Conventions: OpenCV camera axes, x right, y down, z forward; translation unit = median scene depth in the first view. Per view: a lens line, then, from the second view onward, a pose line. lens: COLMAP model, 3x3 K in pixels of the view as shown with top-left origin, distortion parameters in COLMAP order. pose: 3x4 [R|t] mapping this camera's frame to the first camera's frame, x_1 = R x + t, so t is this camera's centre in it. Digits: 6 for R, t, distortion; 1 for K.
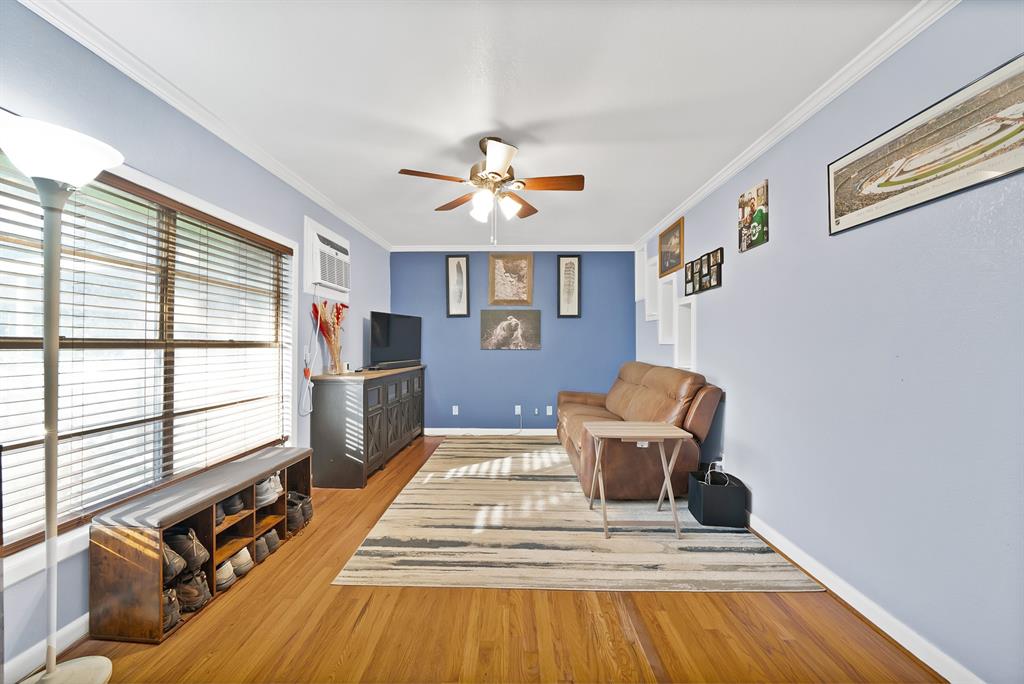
lens RADIAL K [[383.6, 0, 511.8], [0, 383.6, 341.0], [0, 0, 1]] dist [-0.014104, 0.000755]
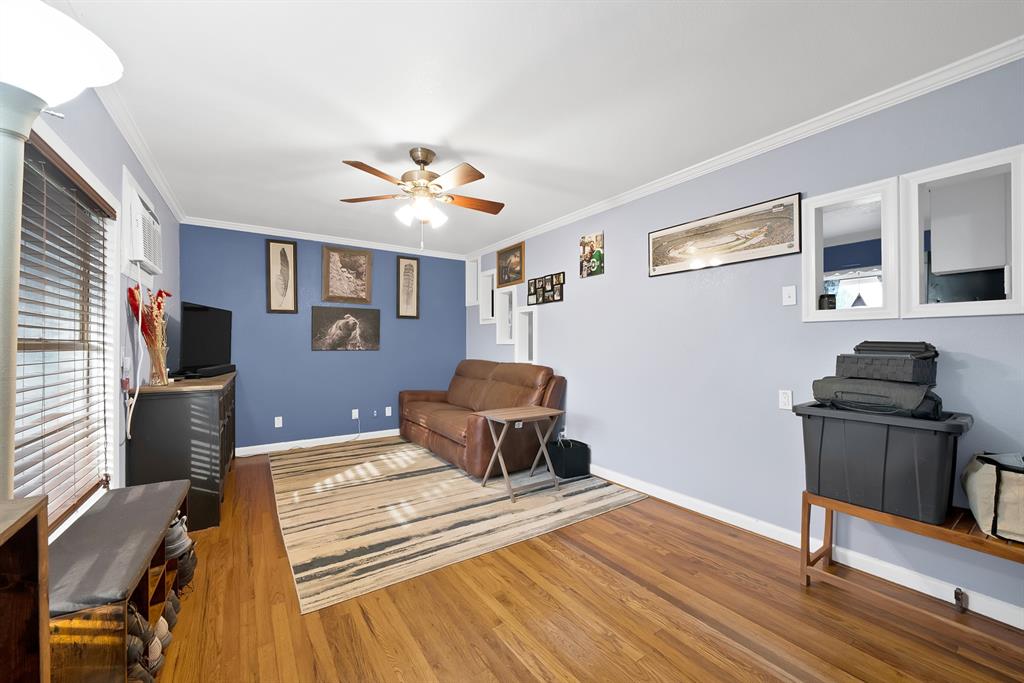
lens RADIAL K [[383.6, 0, 516.5], [0, 383.6, 342.5], [0, 0, 1]] dist [-0.014104, 0.000755]
pose [[0.819161, 0.001639, 0.573561, -0.377398], [-0.003861, 0.999989, 0.002658, -0.000826], [-0.573551, -0.004392, 0.819158, -0.008195]]
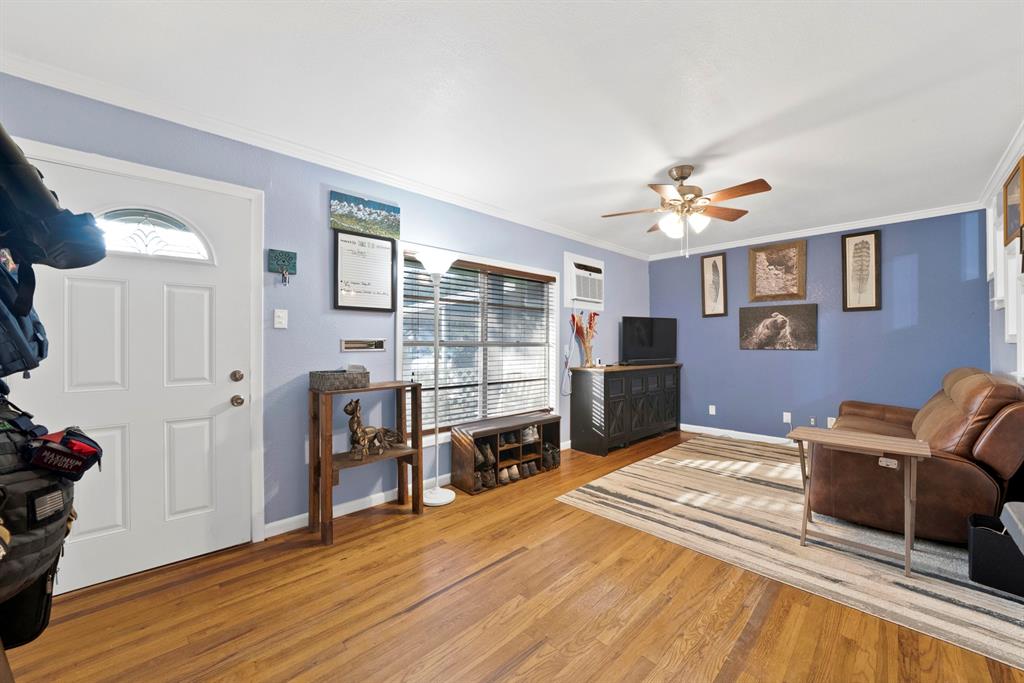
lens RADIAL K [[383.6, 0, 513.6], [0, 383.6, 341.2], [0, 0, 1]] dist [-0.014104, 0.000755]
pose [[0.721605, -0.007109, -0.692269, 0.323994], [0.008245, 0.999965, -0.001675, -0.001484], [0.692256, -0.004499, 0.721638, -0.157395]]
